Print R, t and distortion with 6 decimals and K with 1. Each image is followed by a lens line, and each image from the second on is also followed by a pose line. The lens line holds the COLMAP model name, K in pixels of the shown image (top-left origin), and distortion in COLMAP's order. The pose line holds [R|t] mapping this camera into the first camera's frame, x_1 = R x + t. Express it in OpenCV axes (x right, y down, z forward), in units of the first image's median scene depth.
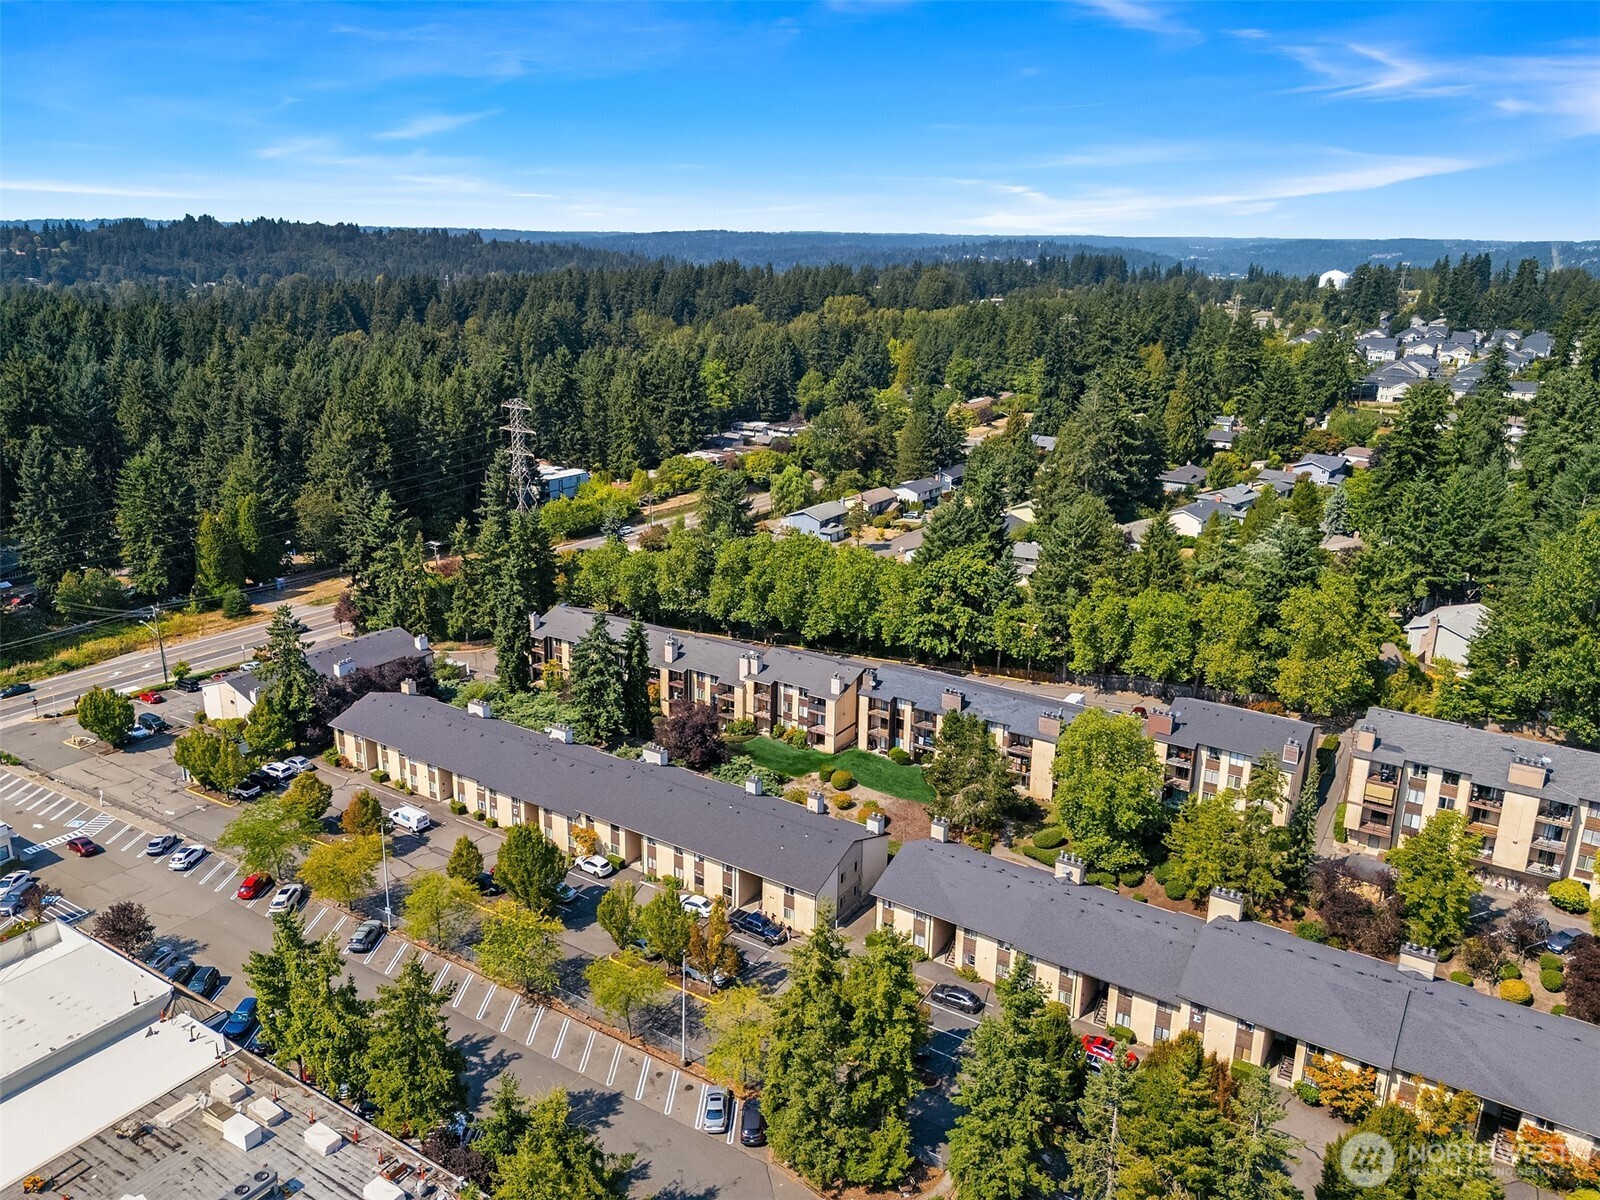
lens RADIAL K [[1187.8, 0, 787.4], [0, 1187.8, 586.4], [0, 0, 1]] dist [0.044455, -0.044074]
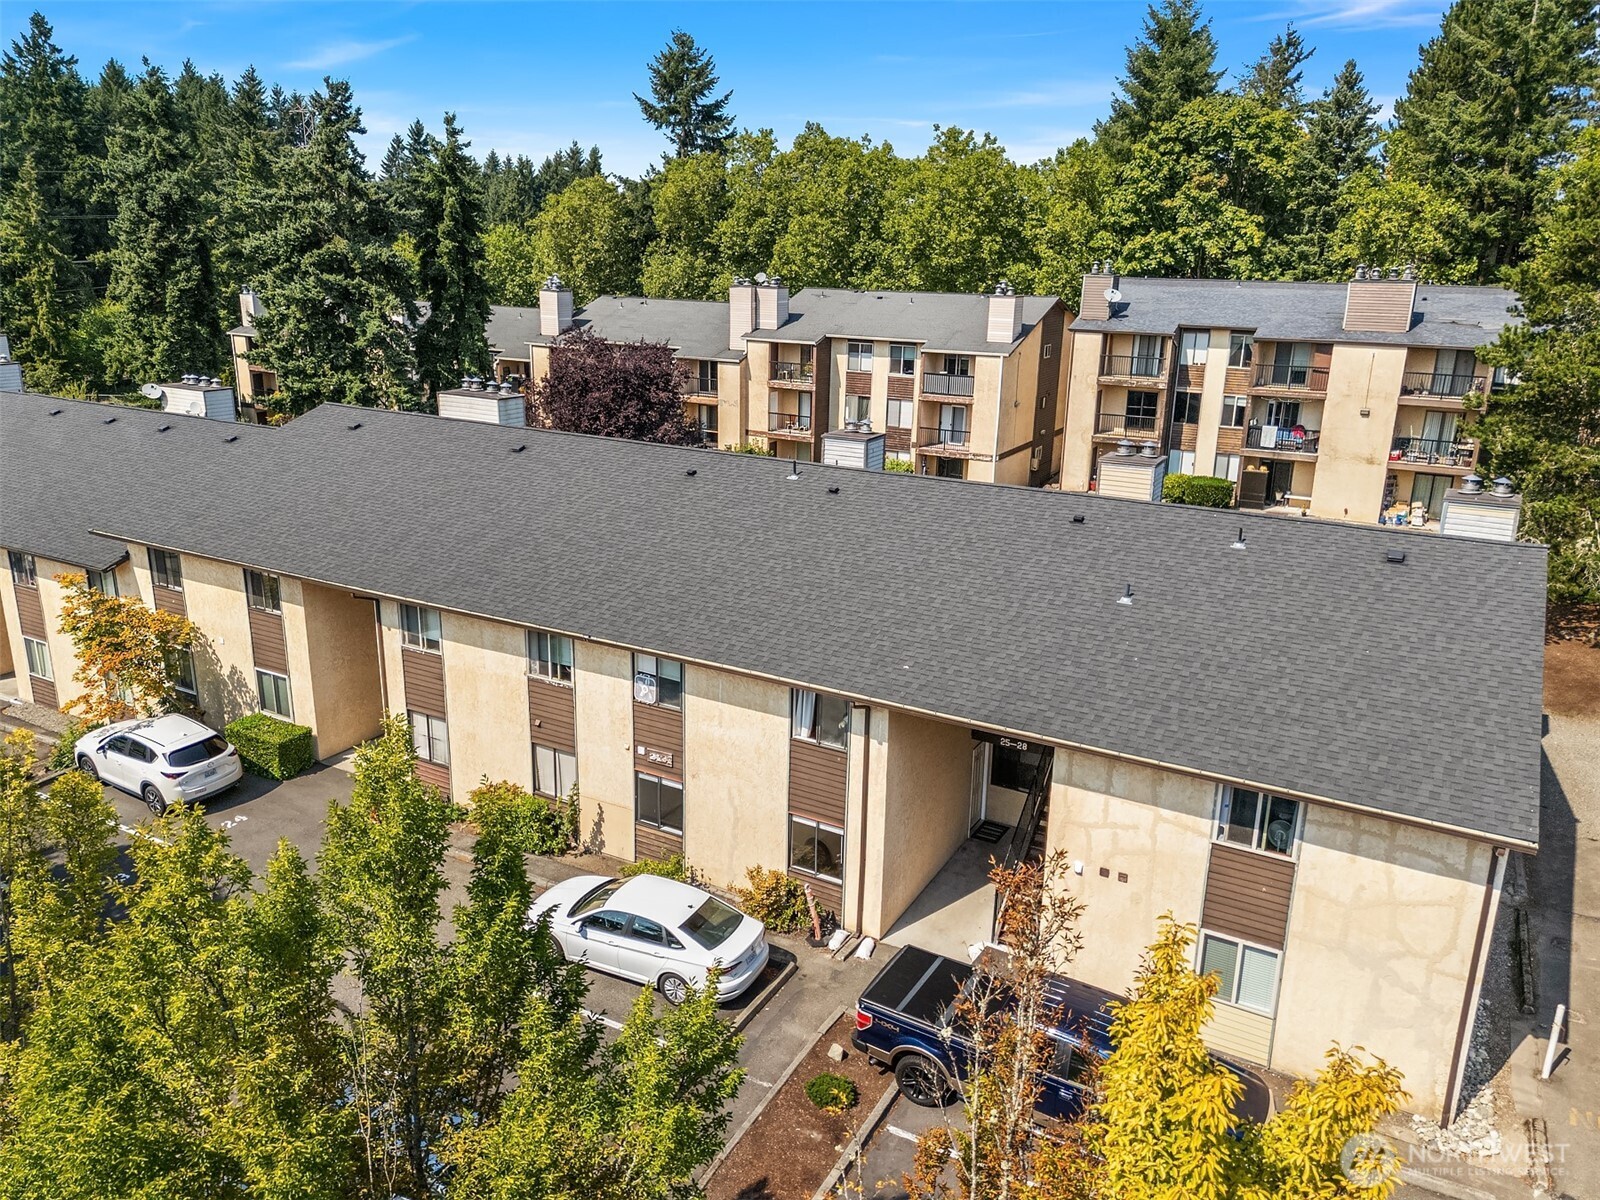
lens RADIAL K [[1187.8, 0, 816.0], [0, 1187.8, 595.9], [0, 0, 1]] dist [0.044455, -0.044074]
pose [[0.995703, -0.010997, 0.091953, -0.062727], [0.010569, 0.999931, 0.005143, 0.202073], [-0.092004, -0.004149, 0.995750, 0.763722]]
